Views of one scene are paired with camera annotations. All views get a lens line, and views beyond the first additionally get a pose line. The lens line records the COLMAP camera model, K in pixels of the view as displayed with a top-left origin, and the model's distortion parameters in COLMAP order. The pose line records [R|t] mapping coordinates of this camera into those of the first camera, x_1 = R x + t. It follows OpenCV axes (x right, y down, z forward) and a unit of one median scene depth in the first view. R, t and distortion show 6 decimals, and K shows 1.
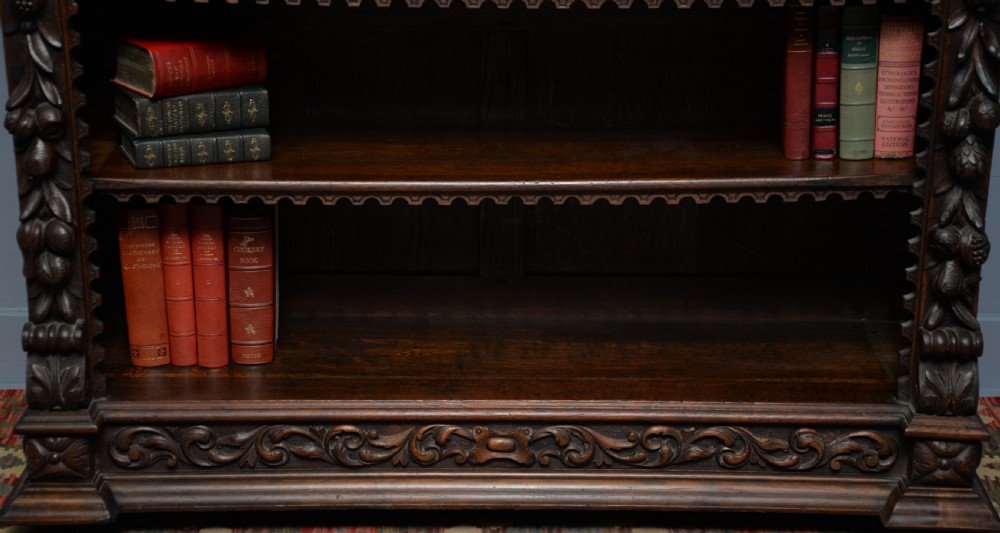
lens RADIAL K [[1891.9, 0, 493.6], [0, 1891.9, 266.6], [0, 0, 1]] dist [0.436275, 0.233122]
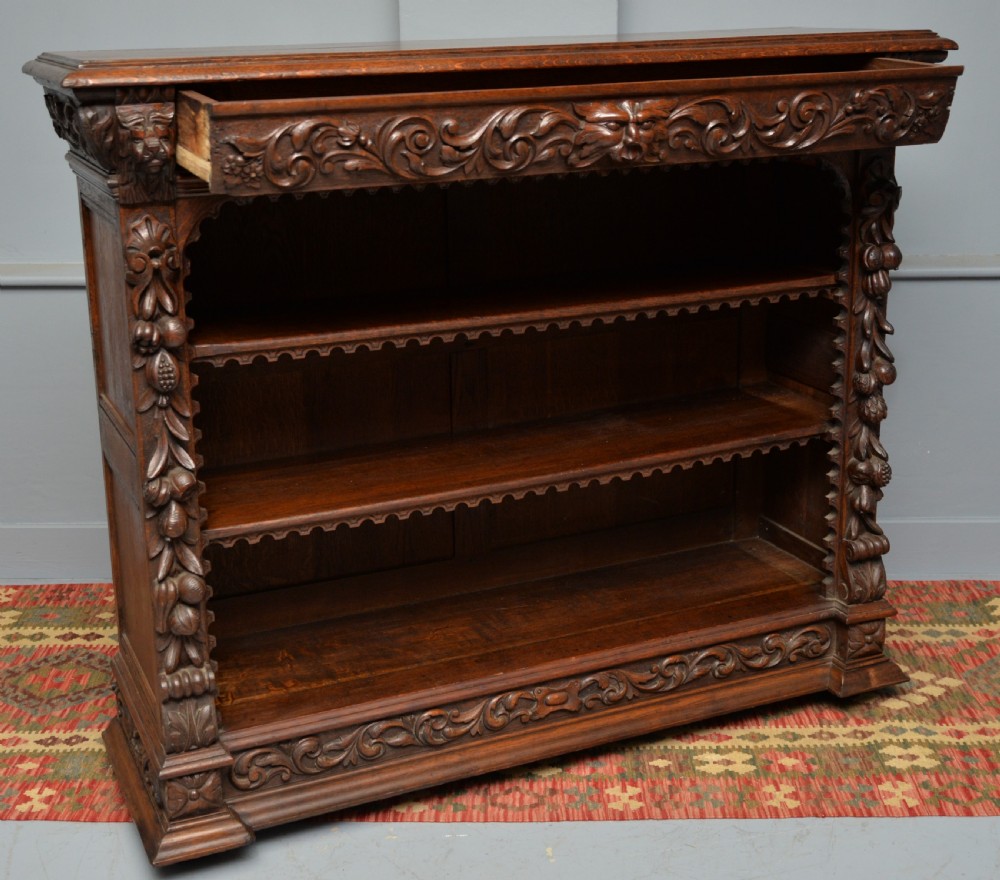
lens RADIAL K [[1432.0, 0, 478.2], [0, 1432.0, 379.6], [0, 0, 1]] dist [0.009811, 0.002820]
pose [[0.915913, -0.125387, 0.381290, -0.354573], [0.157664, 0.985988, -0.054490, -0.059859], [-0.369115, 0.110024, 0.922848, 0.184263]]
